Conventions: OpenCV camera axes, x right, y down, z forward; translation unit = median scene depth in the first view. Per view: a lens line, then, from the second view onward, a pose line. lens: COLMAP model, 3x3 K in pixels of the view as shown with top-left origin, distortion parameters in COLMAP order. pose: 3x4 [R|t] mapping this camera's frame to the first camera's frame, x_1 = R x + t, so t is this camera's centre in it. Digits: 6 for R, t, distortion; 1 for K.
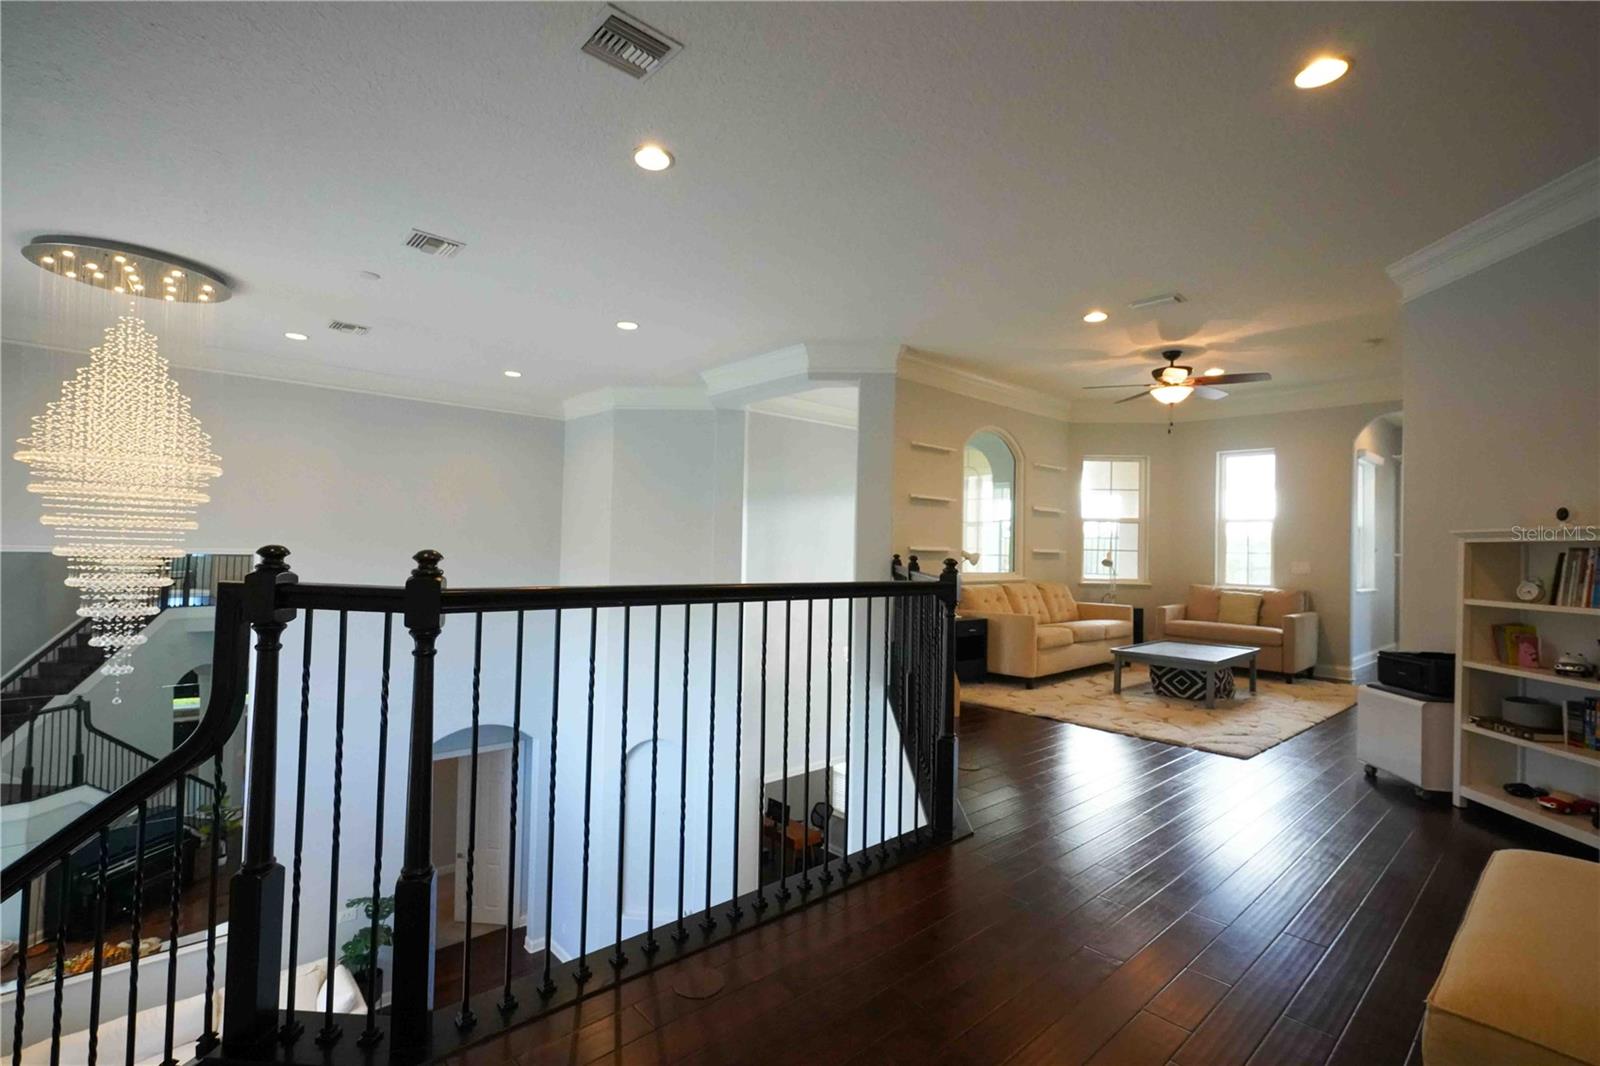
lens RADIAL K [[722.6, 0, 798.1], [0, 722.6, 539.6], [0, 0, 1]] dist [-0.001871, -0.000311]
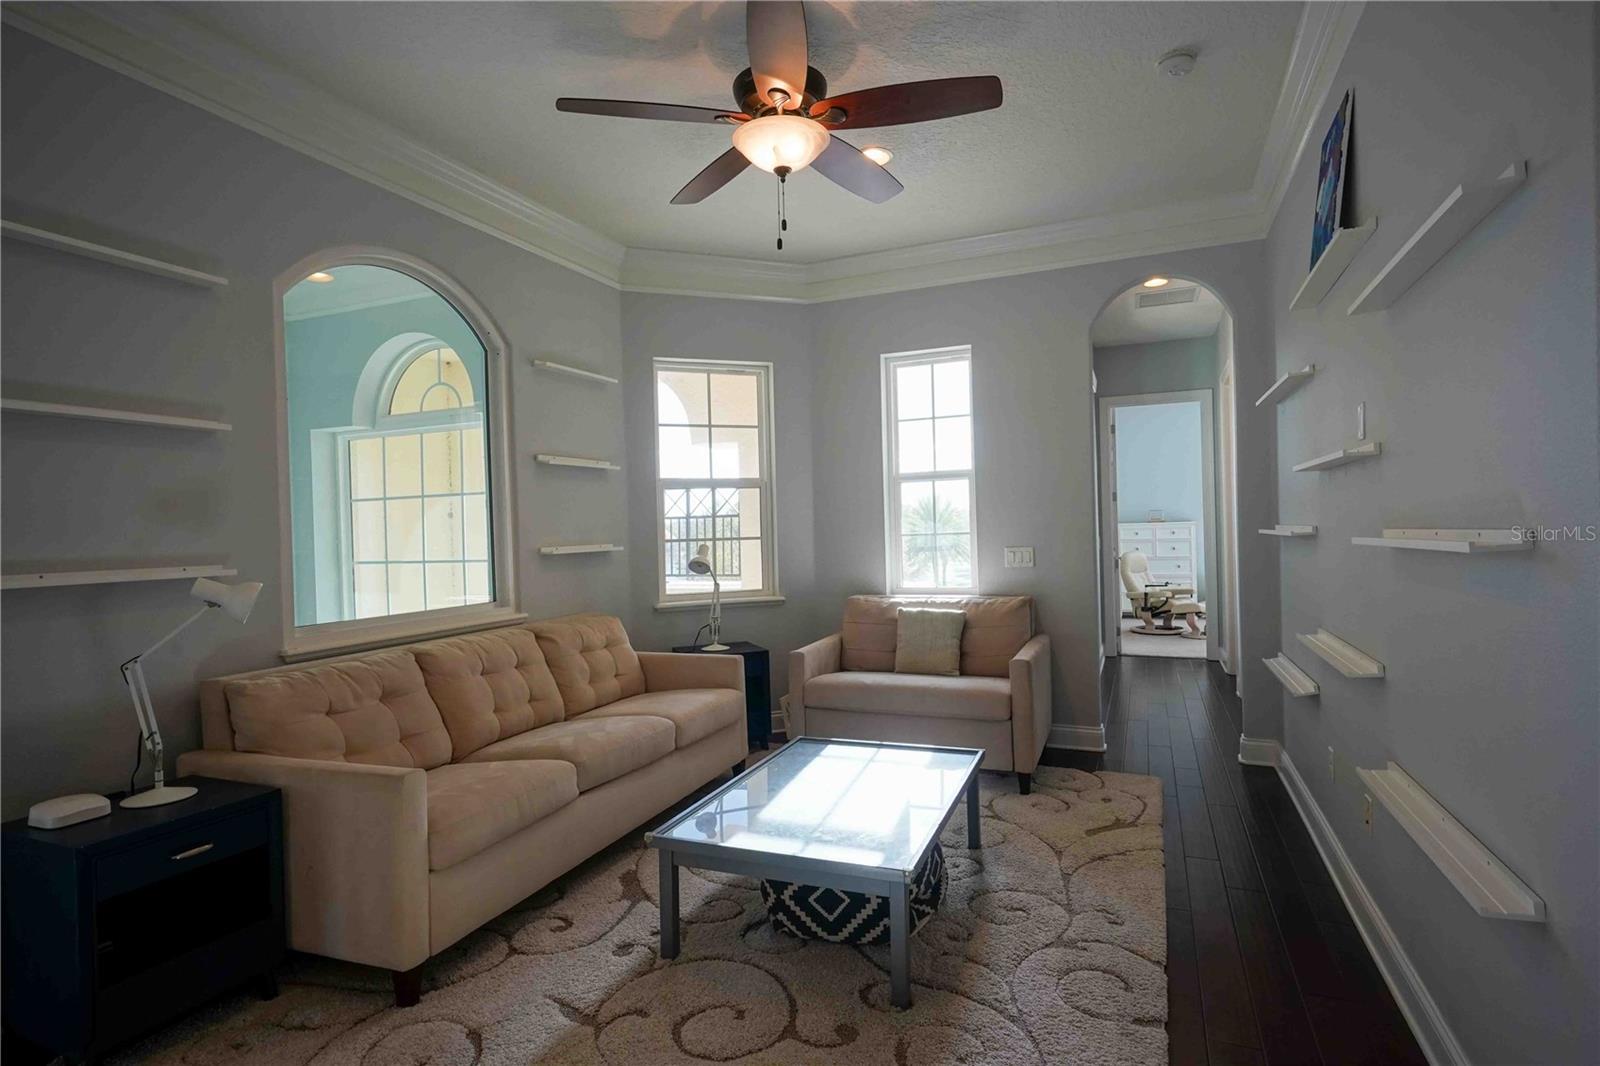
lens RADIAL K [[813.4, 0, 802.7], [0, 813.4, 534.6], [0, 0, 1]] dist [0.000201, -0.000060]
pose [[0.905916, -0.047985, 0.420730, 0.265949], [0.040740, 0.998826, 0.026196, -0.001705], [-0.421493, -0.006591, 0.906808, 0.474258]]
